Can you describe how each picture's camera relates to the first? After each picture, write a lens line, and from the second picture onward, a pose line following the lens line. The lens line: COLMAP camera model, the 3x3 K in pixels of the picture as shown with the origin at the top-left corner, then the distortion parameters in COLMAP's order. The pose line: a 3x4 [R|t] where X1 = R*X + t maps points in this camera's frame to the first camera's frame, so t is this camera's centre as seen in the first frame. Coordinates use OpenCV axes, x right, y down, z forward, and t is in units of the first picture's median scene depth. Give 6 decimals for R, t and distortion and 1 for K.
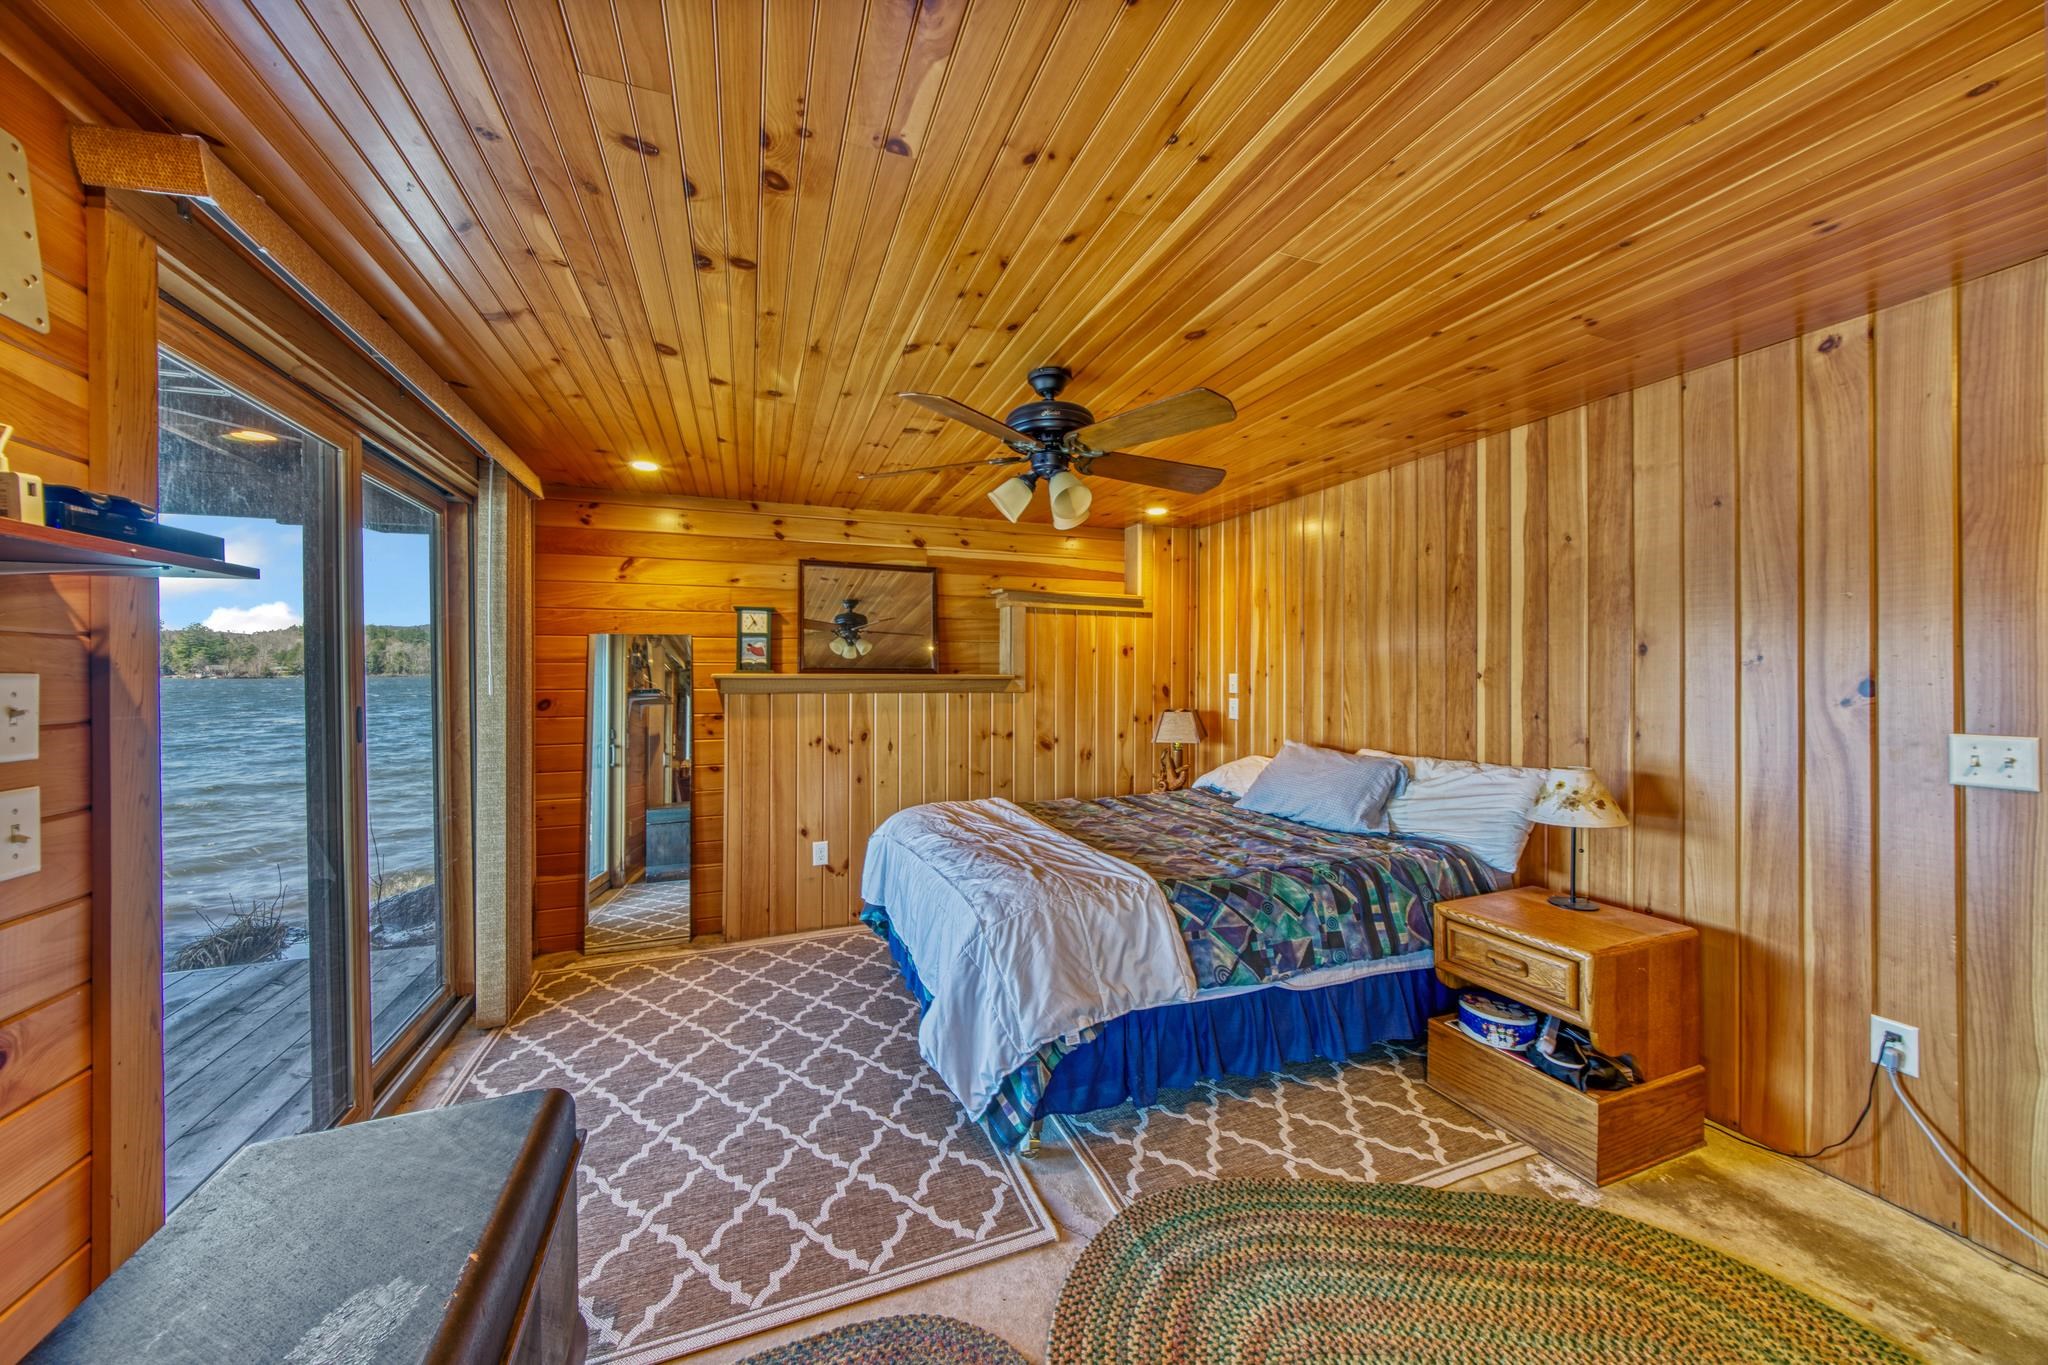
lens RADIAL K [[702.2, 0, 1016.0], [0, 702.2, 673.4], [0, 0, 1]] dist [-0.004514, 0.000105]
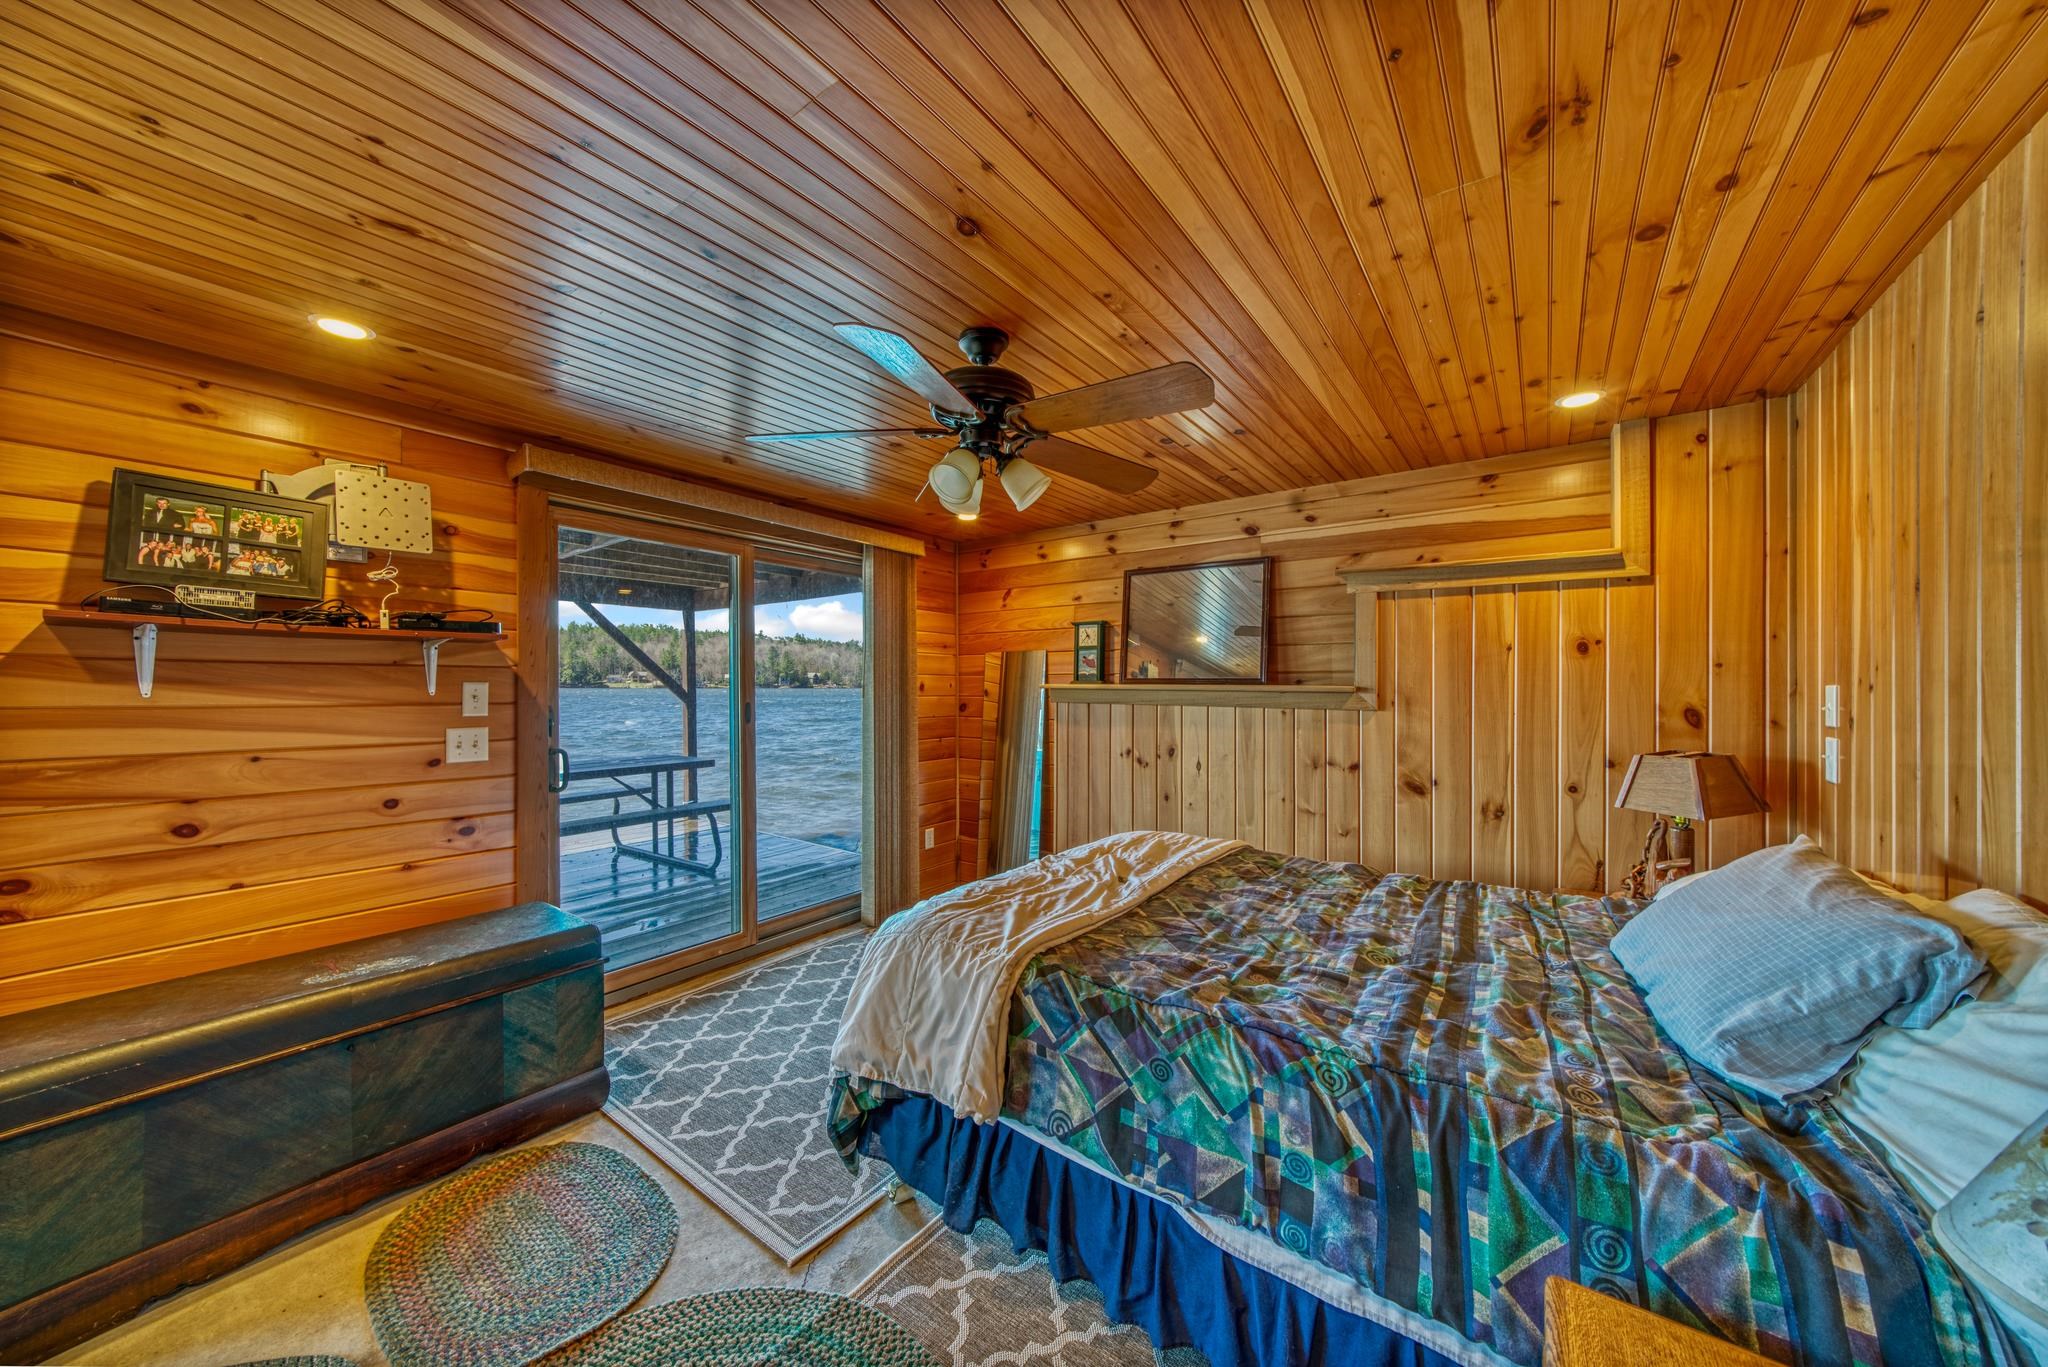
lens RADIAL K [[708.2, 0, 1024.0], [0, 708.2, 683.5], [0, 0, 1]] dist [-0.007240, 0.000048]
pose [[0.536995, -0.000708, -0.843585, 0.478661], [-0.001859, 0.999996, -0.002023, 0.001724], [0.843584, 0.002654, 0.536991, 0.338118]]
